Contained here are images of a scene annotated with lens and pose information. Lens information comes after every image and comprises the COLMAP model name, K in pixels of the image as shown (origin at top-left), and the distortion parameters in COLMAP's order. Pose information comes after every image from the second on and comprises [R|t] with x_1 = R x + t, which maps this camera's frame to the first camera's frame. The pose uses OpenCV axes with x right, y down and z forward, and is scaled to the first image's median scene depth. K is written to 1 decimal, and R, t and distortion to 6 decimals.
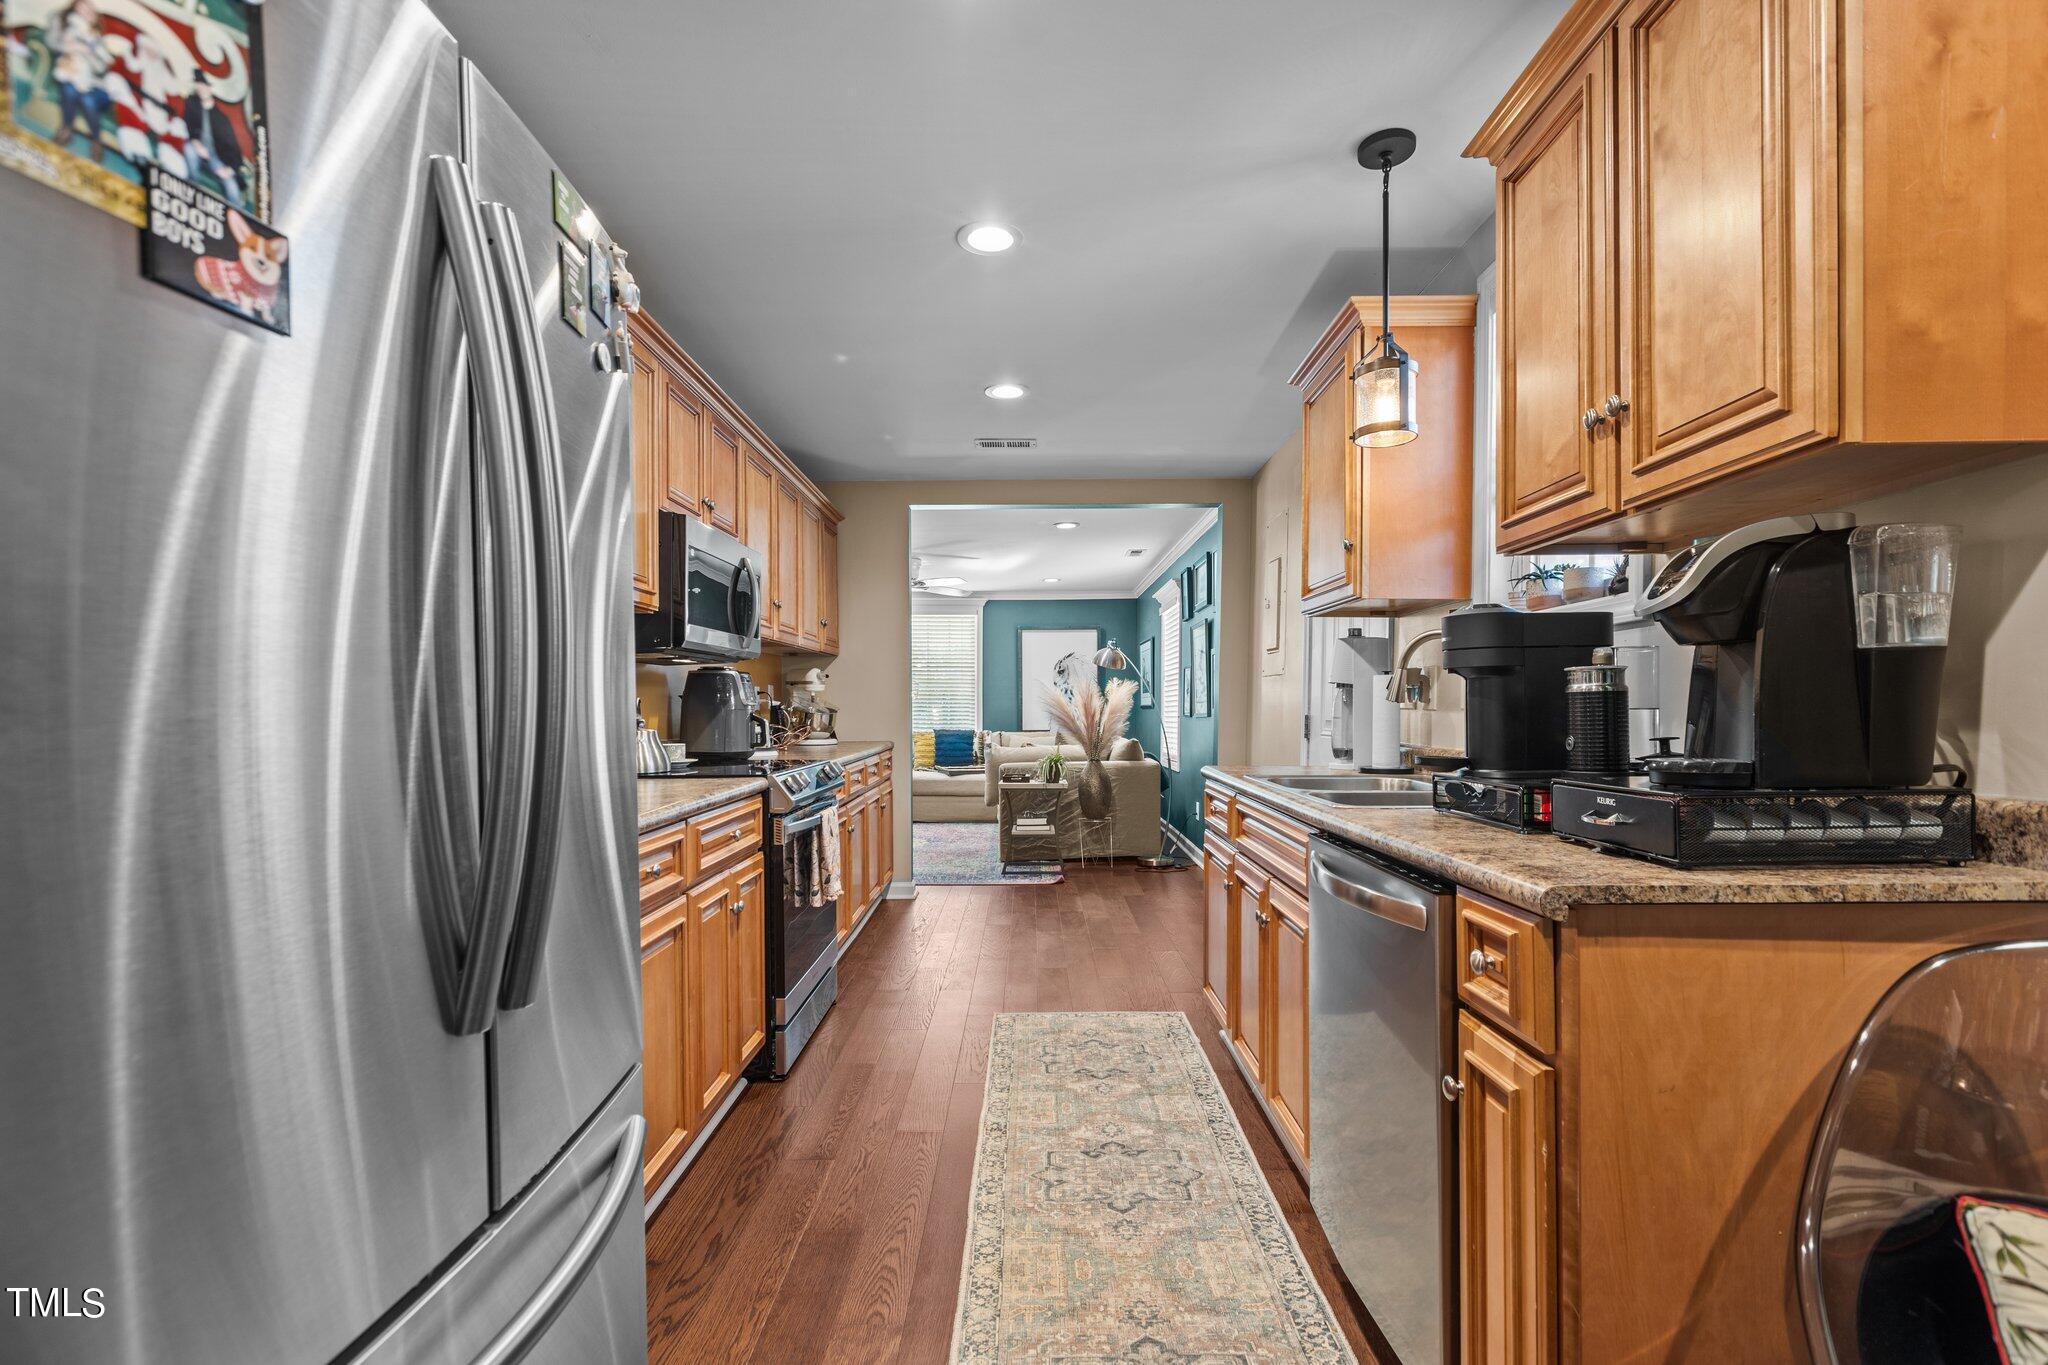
lens RADIAL K [[942.7, 0, 1024.0], [0, 942.7, 682.5], [0, 0, 1]] dist [0.004952, 0.000954]
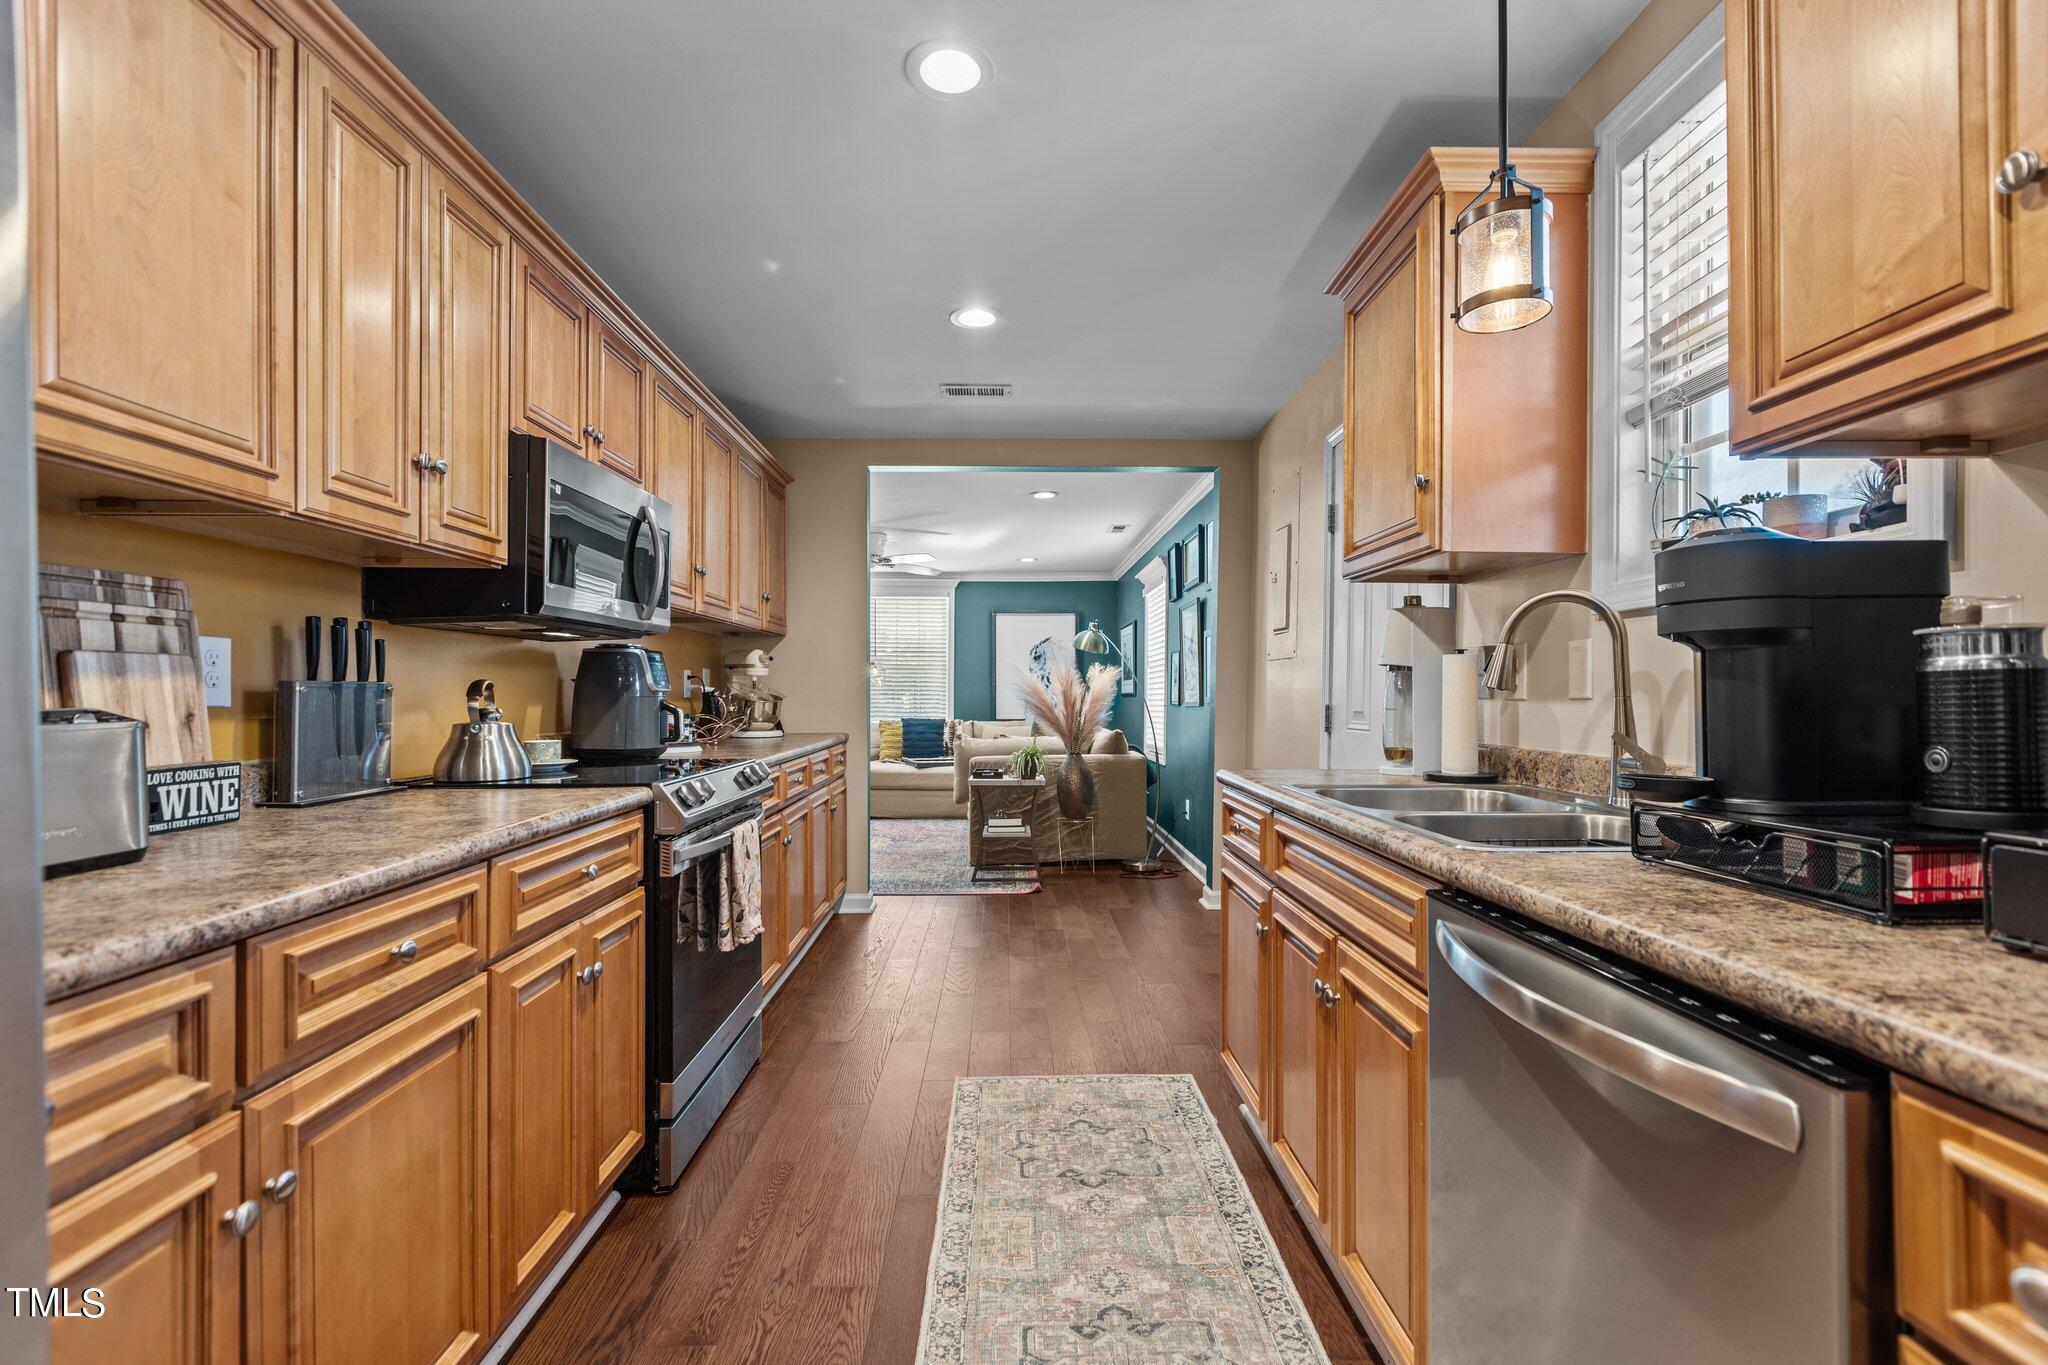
lens RADIAL K [[924.5, 0, 1025.5], [0, 924.5, 674.1], [0, 0, 1]] dist [0.003083, 0.000572]
pose [[0.999597, 0.003261, 0.028208, 0.004165], [-0.003364, 0.999988, 0.003587, 0.005857], [-0.028196, -0.003681, 0.999596, 0.219996]]
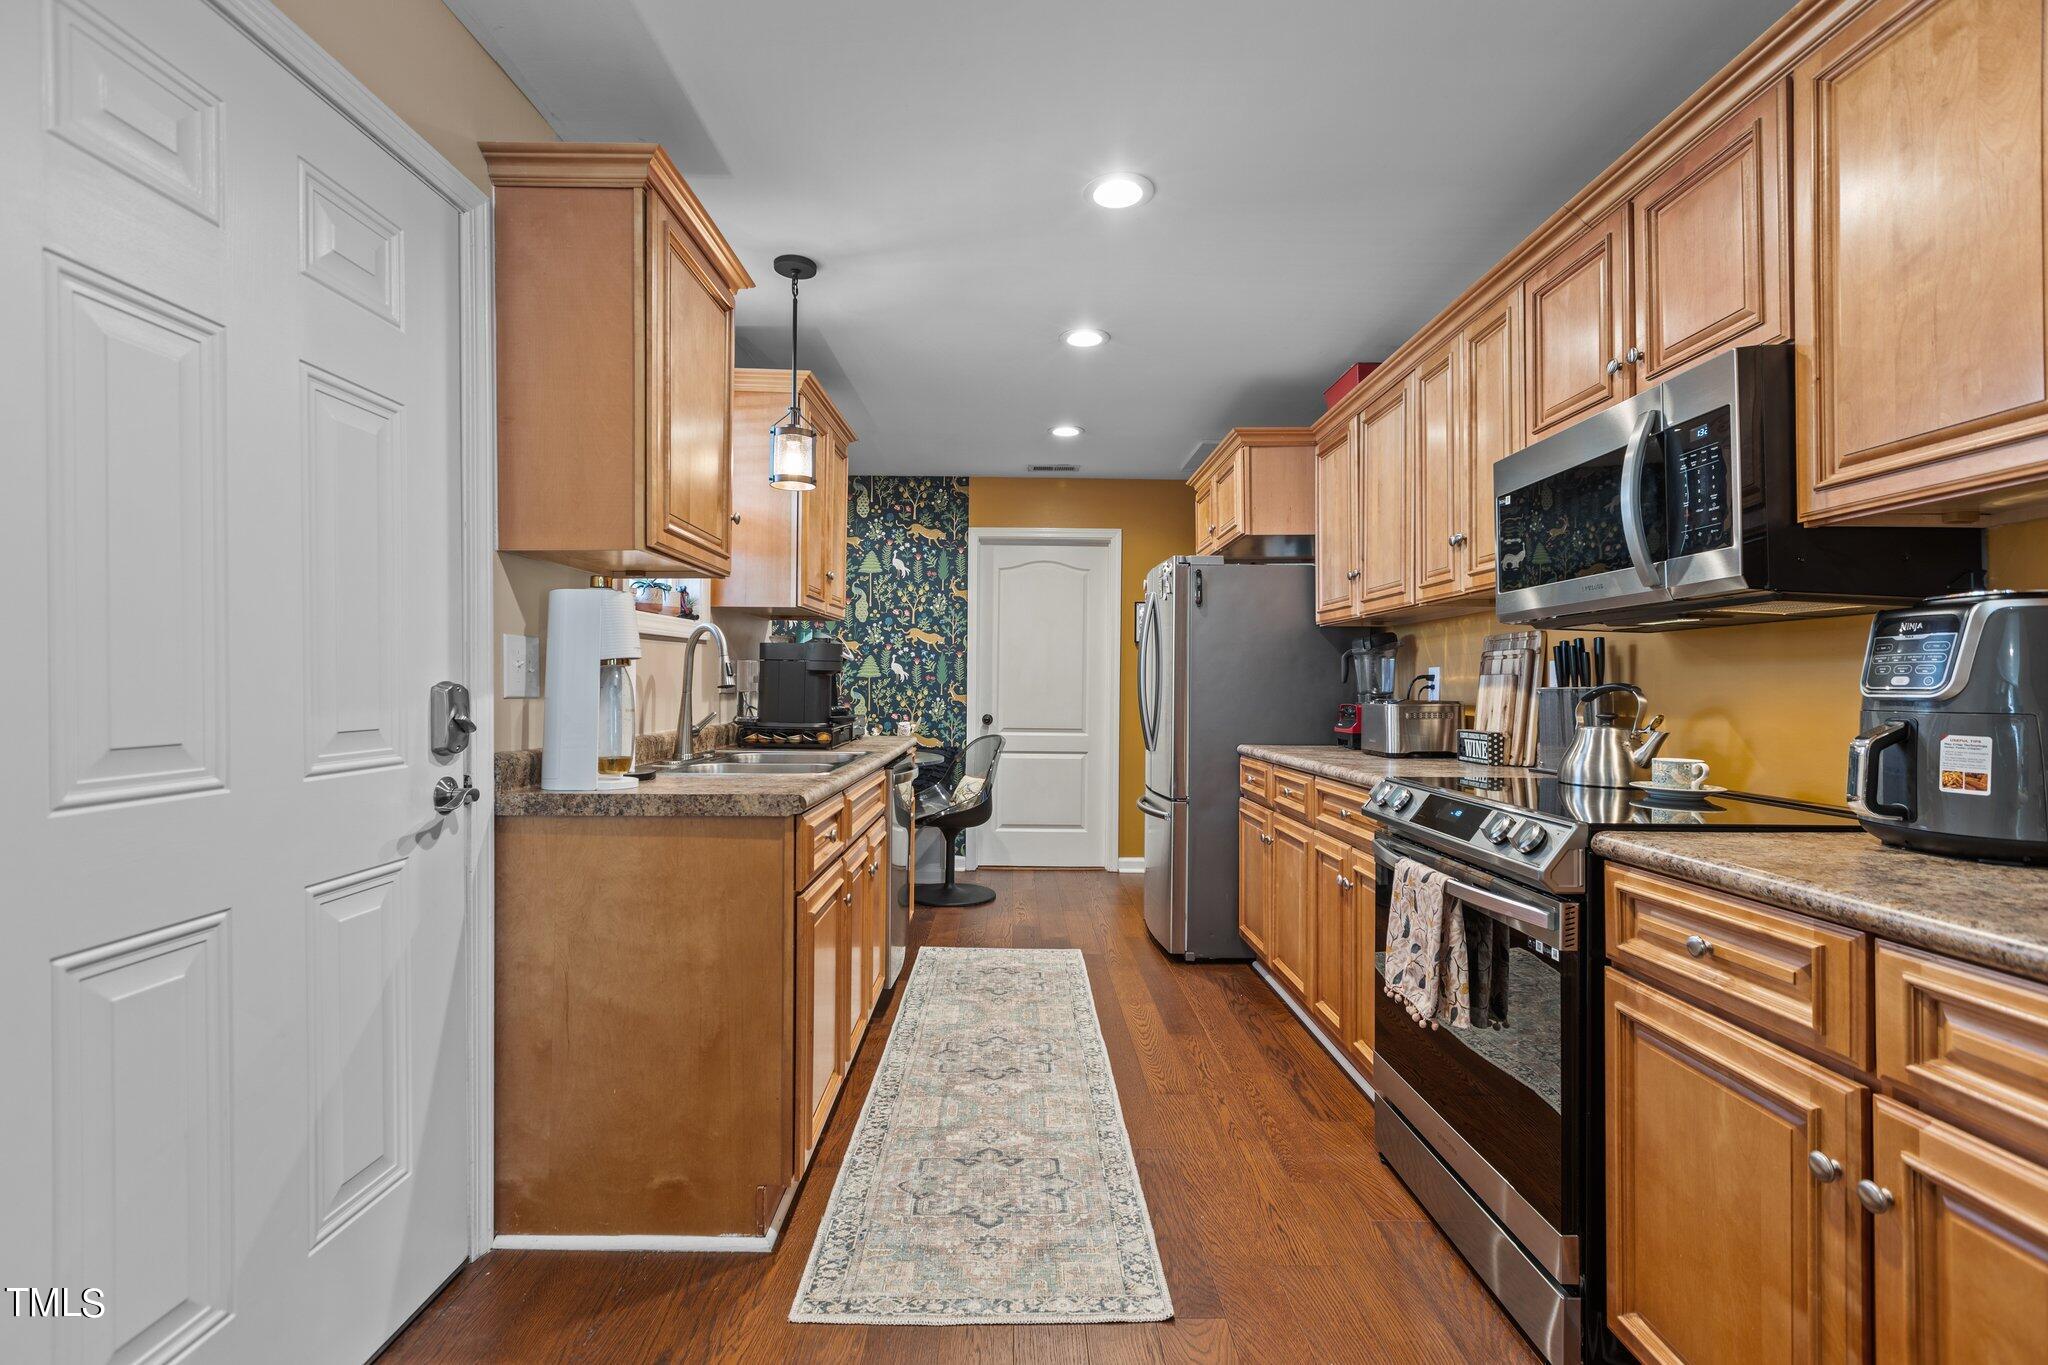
lens RADIAL K [[942.7, 0, 1024.0], [0, 942.7, 682.5], [0, 0, 1]] dist [0.004952, 0.000954]
pose [[-0.999799, -0.003998, -0.019639, 0.058728], [-0.003465, 0.999628, -0.027070, 0.031289], [0.019740, -0.026996, -0.999441, 1.532367]]
